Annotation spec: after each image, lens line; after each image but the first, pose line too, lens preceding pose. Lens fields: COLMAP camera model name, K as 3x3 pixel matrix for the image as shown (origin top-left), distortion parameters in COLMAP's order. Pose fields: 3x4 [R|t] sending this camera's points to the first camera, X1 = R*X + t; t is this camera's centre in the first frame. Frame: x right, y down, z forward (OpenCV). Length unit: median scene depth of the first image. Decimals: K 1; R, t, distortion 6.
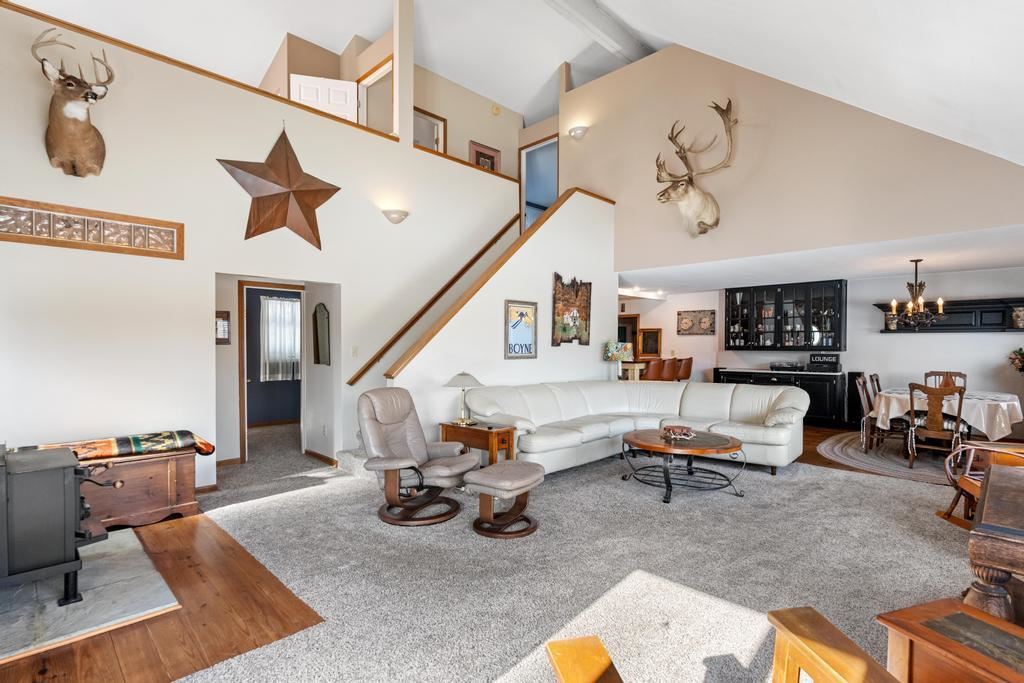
lens RADIAL K [[490.6, 0, 513.8], [0, 490.6, 356.1], [0, 0, 1]] dist [0.000355, 0.000061]
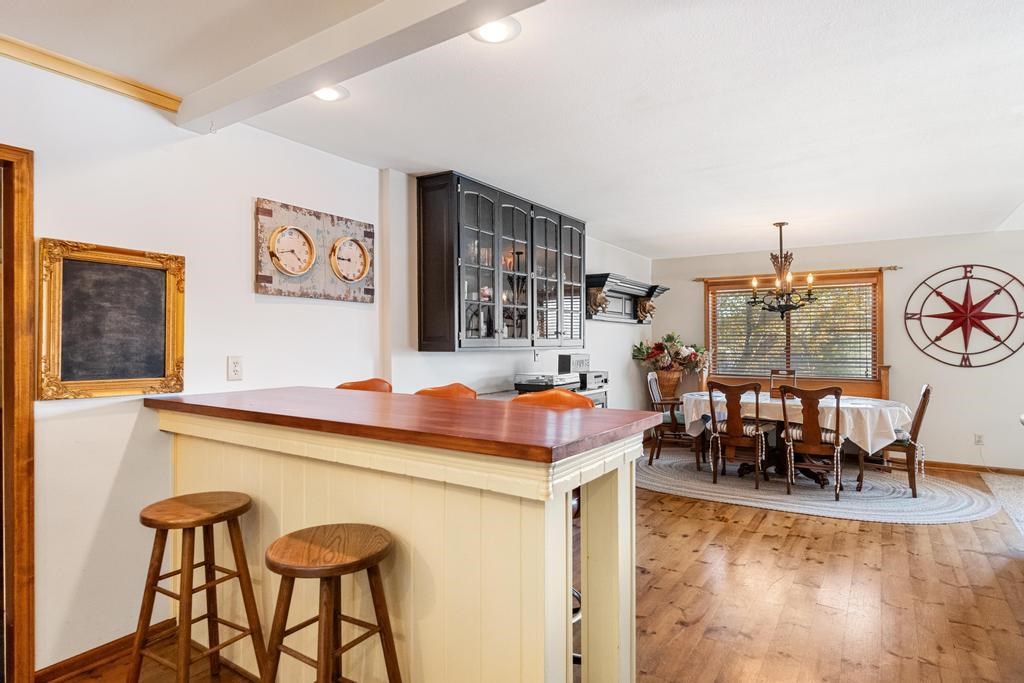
lens RADIAL K [[560.5, 0, 512.0], [0, 560.5, 341.5], [0, 0, 1]] dist [-0.001932, -0.000287]
pose [[-0.187145, -0.004202, 0.982323, 0.039641], [0.021240, 0.999740, 0.008323, -0.021238], [-0.982103, 0.022422, -0.187007, 1.037833]]
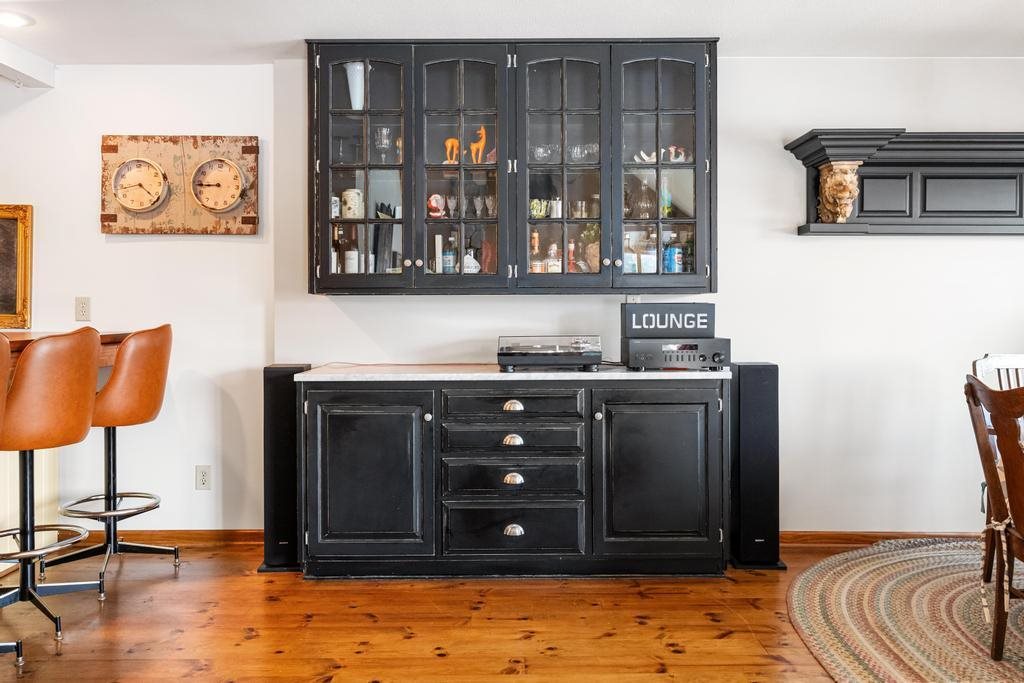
lens RADIAL K [[798.2, 0, 512.1], [0, 798.2, 314.4], [0, 0, 1]] dist [-0.009178, 0.000677]
pose [[0.708536, -0.003418, 0.705667, 0.224398], [0.018765, 0.999726, -0.013999, 0.005988], [-0.705425, 0.023161, 0.708406, 0.653903]]
